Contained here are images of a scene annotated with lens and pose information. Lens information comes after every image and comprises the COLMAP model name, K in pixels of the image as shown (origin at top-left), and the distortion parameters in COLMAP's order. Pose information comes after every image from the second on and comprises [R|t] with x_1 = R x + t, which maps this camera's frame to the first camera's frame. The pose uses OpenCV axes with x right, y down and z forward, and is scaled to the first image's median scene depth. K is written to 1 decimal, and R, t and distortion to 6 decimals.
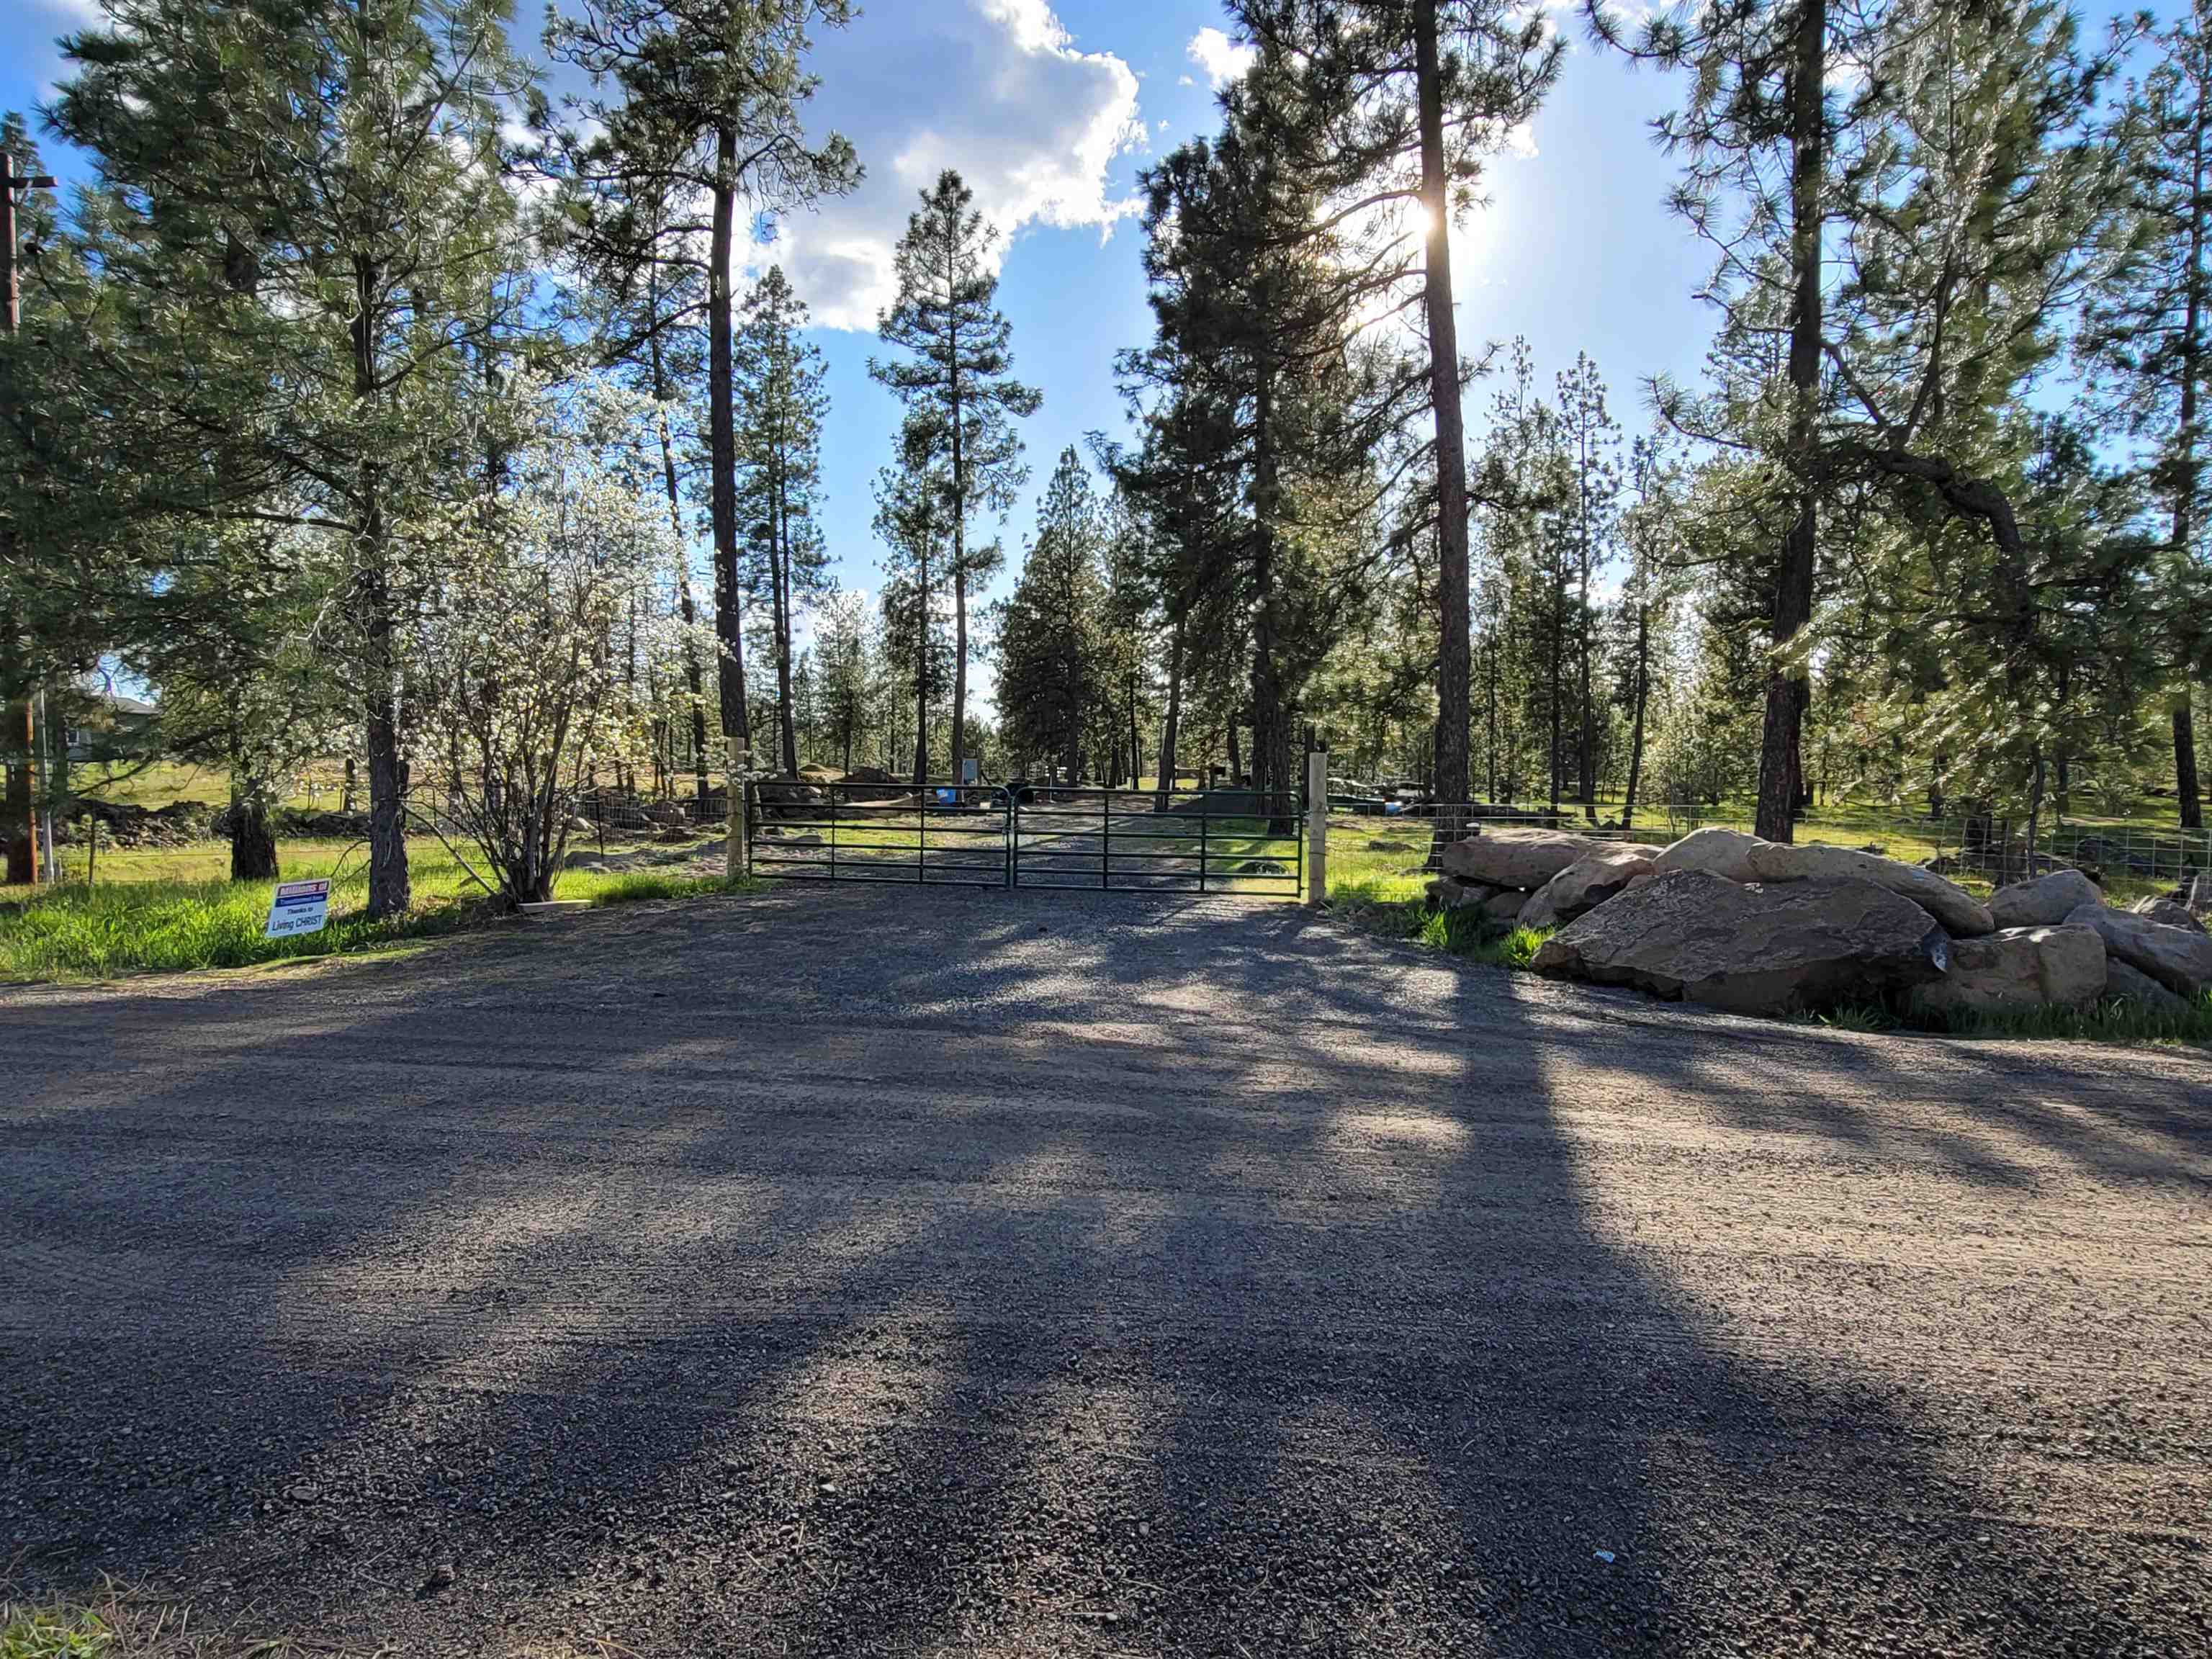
lens RADIAL K [[1345.5, 0, 1106.1], [0, 1345.5, 825.8], [0, 0, 1]] dist [-0.021621, -0.000113]
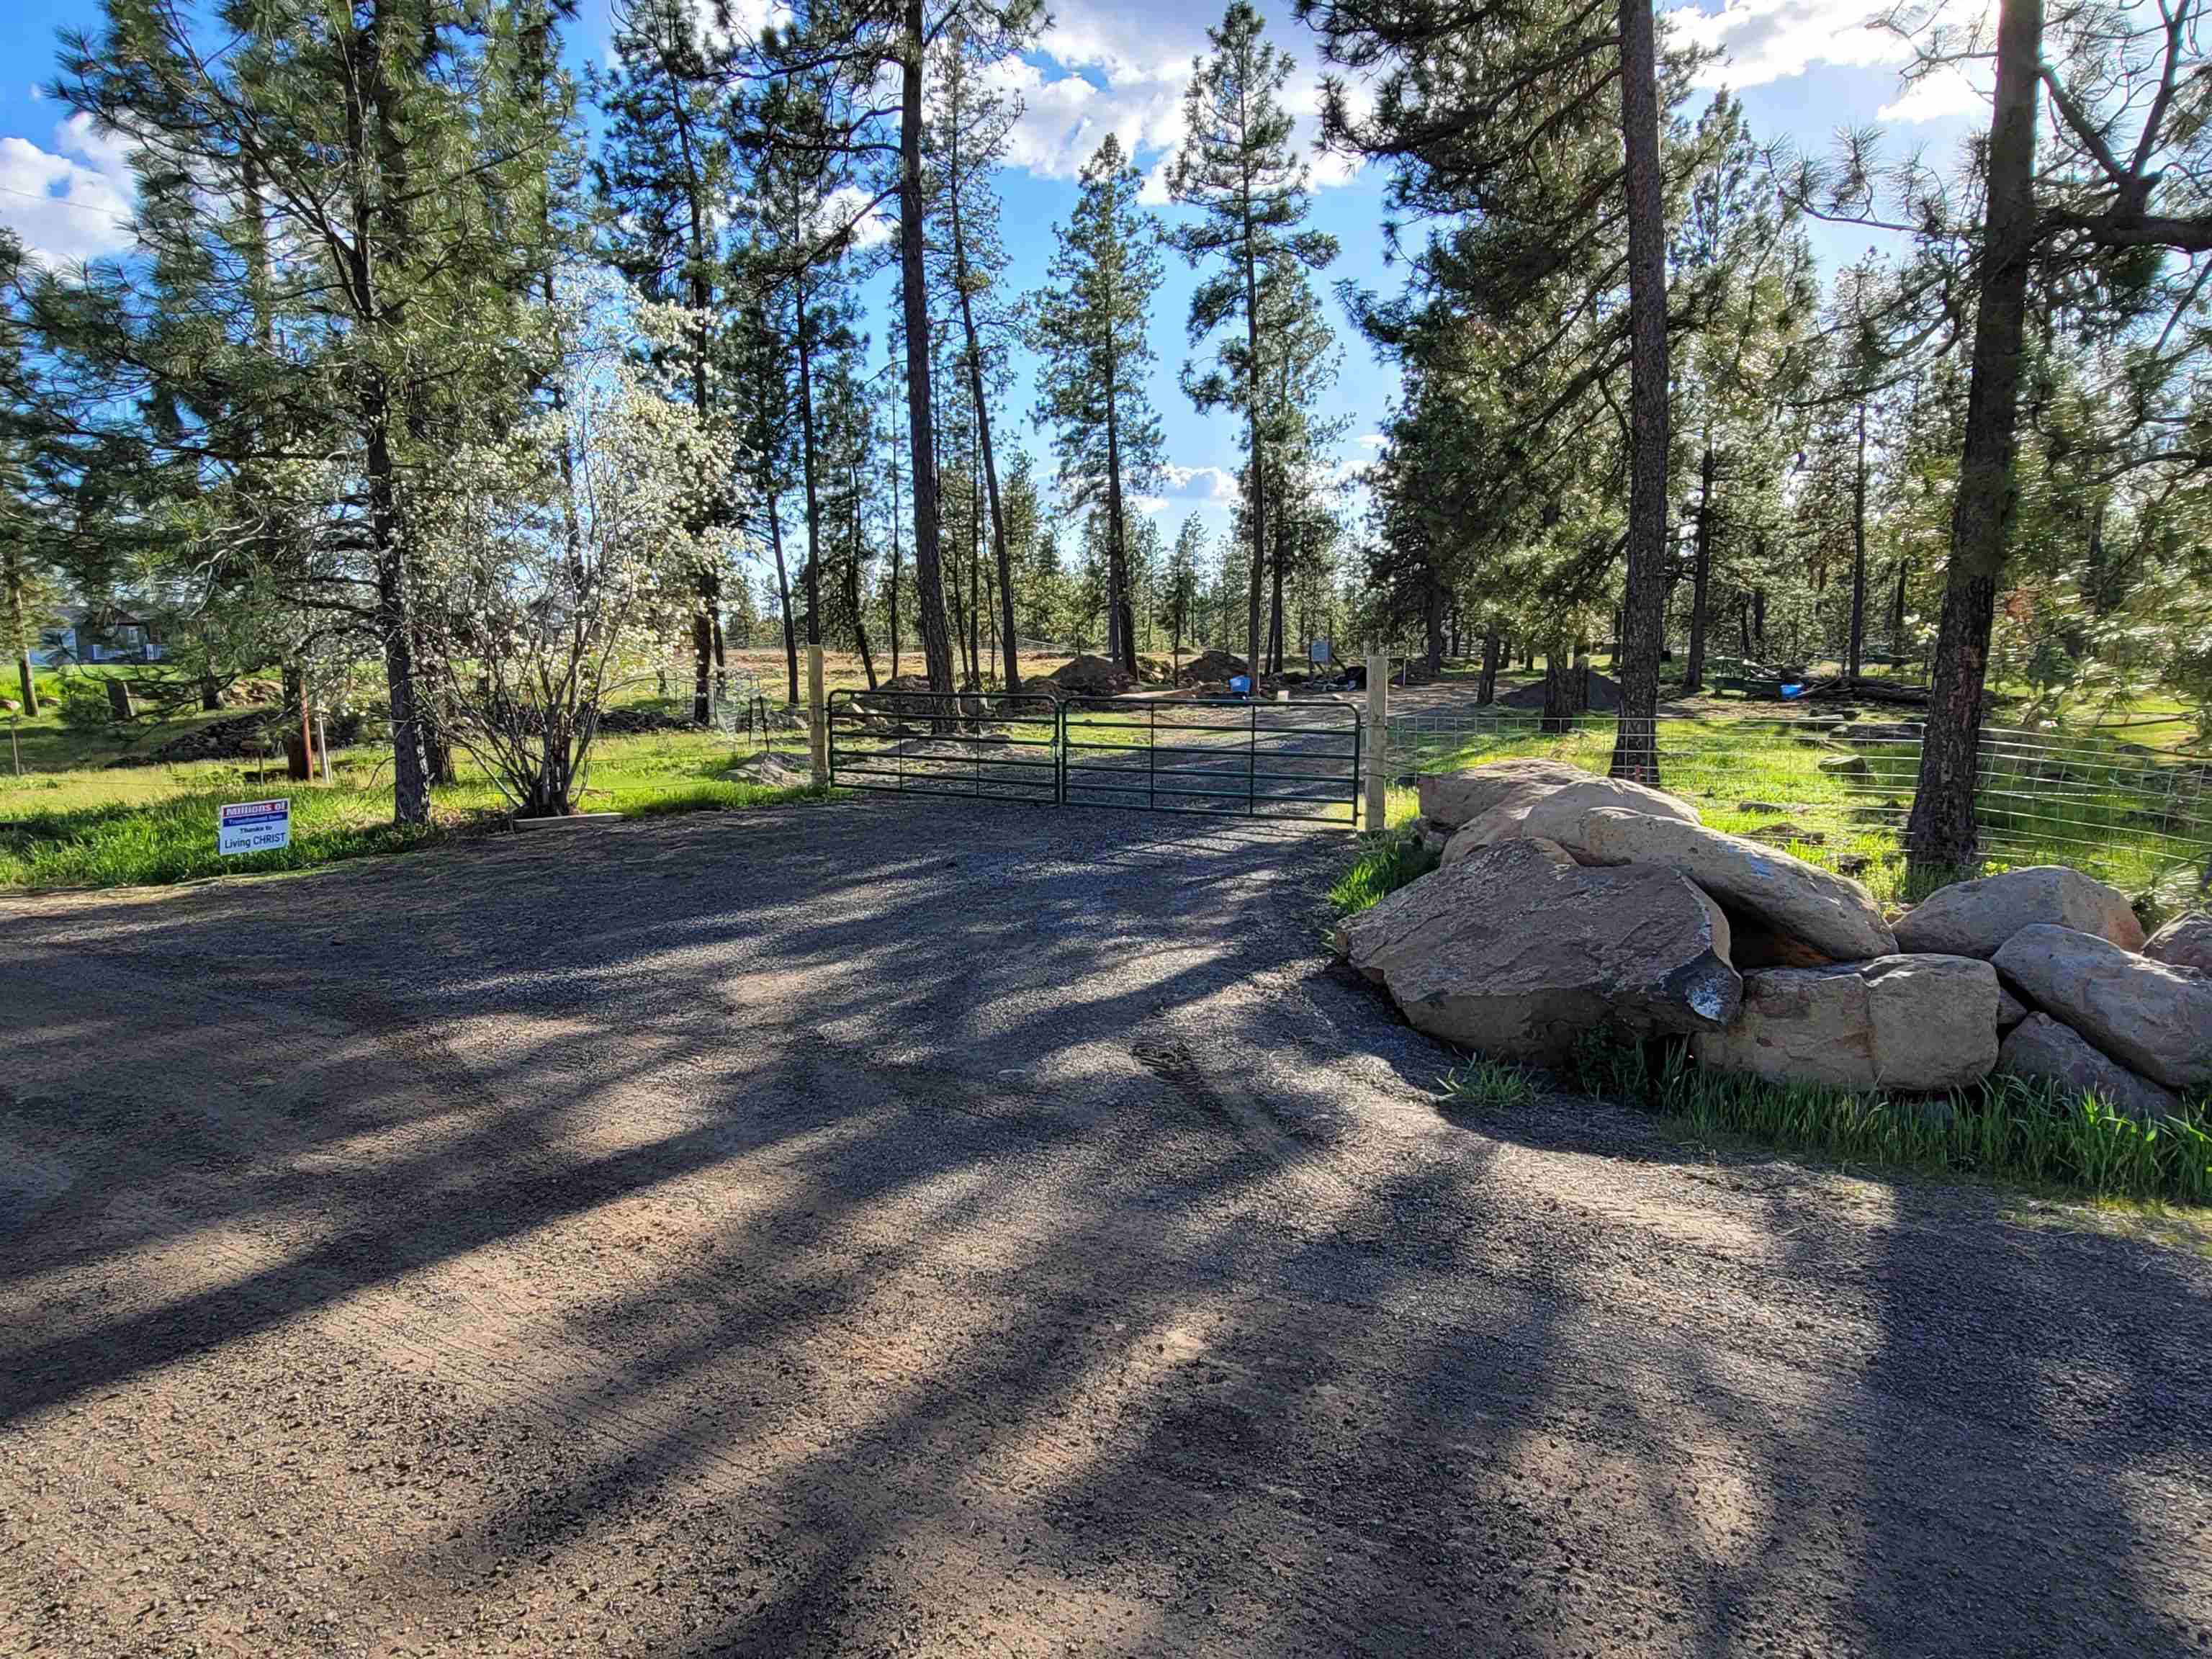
lens RADIAL K [[1345.5, 0, 1106.1], [0, 1345.5, 832.0], [0, 0, 1]] dist [-0.021621, -0.000113]
pose [[0.940079, 0.031080, -0.339537, 0.124686], [0.002486, 0.995185, 0.097980, -0.011838], [0.340948, -0.092953, 0.935475, 0.058363]]
